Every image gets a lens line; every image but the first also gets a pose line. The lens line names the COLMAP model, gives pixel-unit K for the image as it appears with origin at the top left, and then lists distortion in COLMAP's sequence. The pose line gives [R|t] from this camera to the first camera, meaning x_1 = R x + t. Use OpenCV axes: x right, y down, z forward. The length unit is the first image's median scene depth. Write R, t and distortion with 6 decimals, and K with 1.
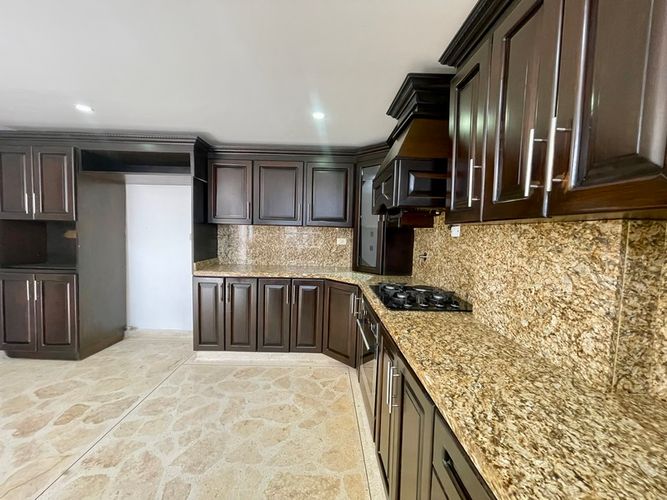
lens RADIAL K [[269.0, 0, 333.0], [0, 269.0, 249.8], [0, 0, 1]] dist [-0.000105, -0.000247]
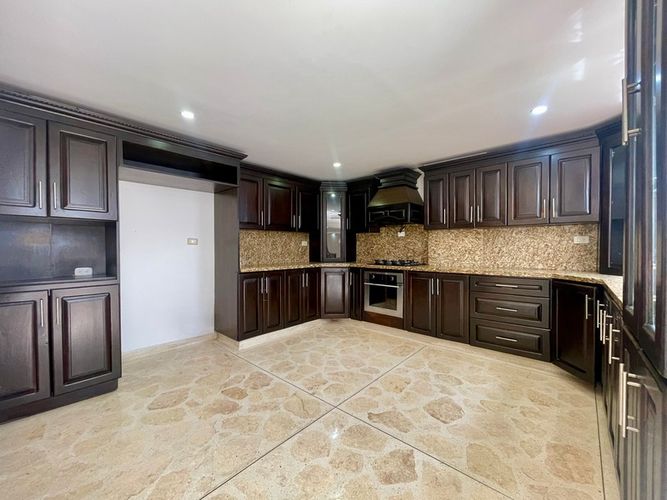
lens RADIAL K [[269.0, 0, 333.0], [0, 269.0, 249.8], [0, 0, 1]] dist [-0.000105, -0.000247]
pose [[0.684366, -0.034751, 0.728310, -1.267982], [0.066363, 0.997686, -0.014755, 0.046696], [-0.726113, 0.058431, 0.685089, -0.086319]]
